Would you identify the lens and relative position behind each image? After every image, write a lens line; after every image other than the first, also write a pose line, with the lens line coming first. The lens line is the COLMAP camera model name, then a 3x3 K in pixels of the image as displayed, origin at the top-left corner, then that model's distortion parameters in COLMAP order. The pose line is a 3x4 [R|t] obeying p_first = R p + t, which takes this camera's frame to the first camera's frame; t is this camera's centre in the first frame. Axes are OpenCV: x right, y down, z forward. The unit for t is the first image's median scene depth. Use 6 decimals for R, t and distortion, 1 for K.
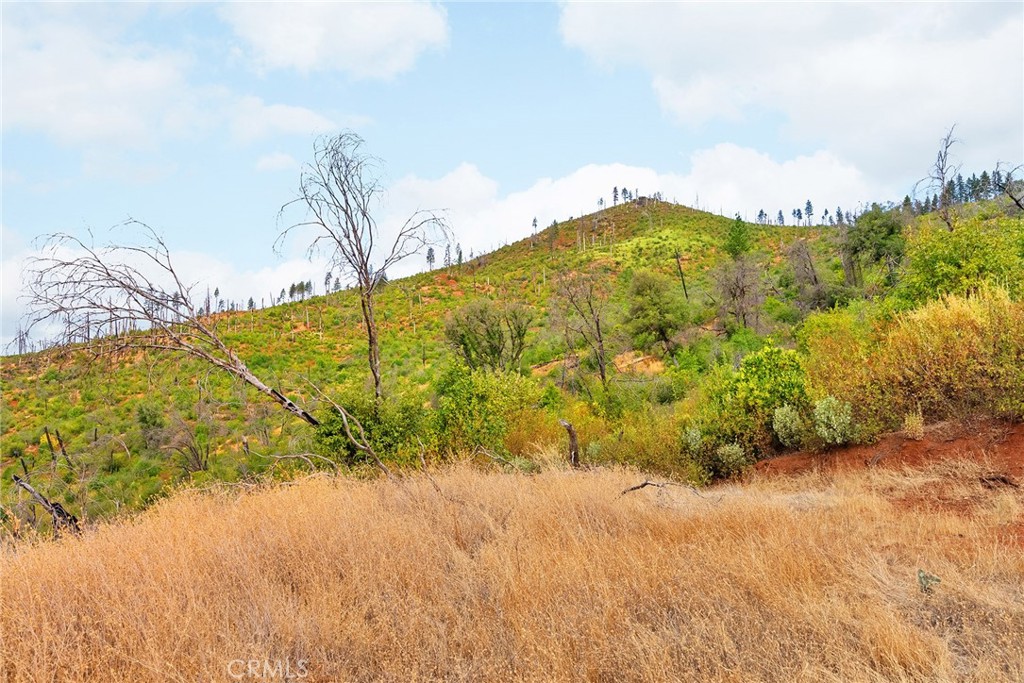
lens RADIAL K [[690.3, 0, 512.9], [0, 690.3, 343.3], [0, 0, 1]] dist [-0.007939, -0.010942]
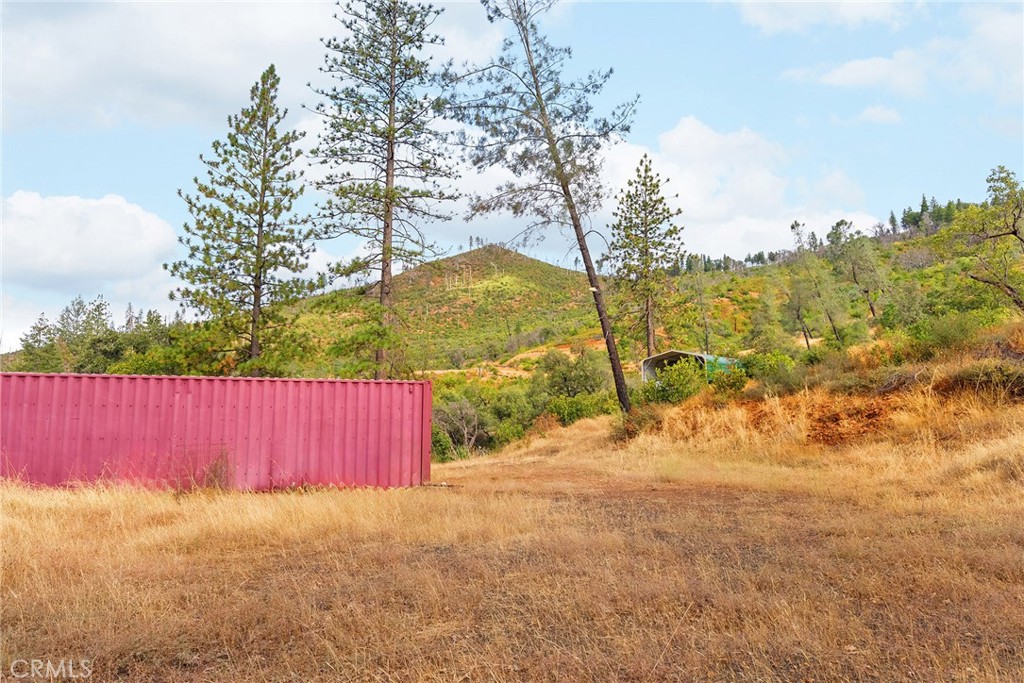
lens RADIAL K [[690.3, 0, 514.3], [0, 690.3, 340.0], [0, 0, 1]] dist [-0.007939, -0.010942]
pose [[0.974816, 0.024075, 0.221706, -0.084522], [-0.020841, 0.999640, -0.016919, -0.006124], [-0.222033, 0.011872, 0.974967, -0.439262]]
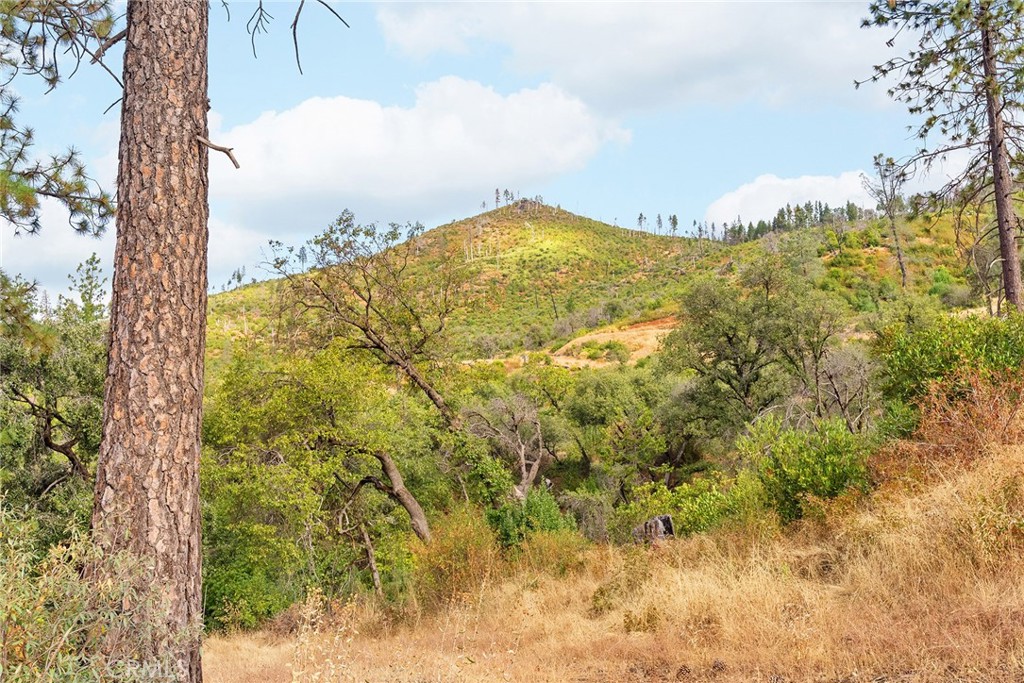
lens RADIAL K [[908.6, 0, 511.2], [0, 908.6, 345.0], [0, 0, 1]] dist [-0.031454, 0.000070]
pose [[0.984883, -0.004755, 0.173154, -0.080274], [0.005149, 0.999985, -0.001825, -0.000506], [-0.173142, 0.002689, 0.984893, -0.391343]]
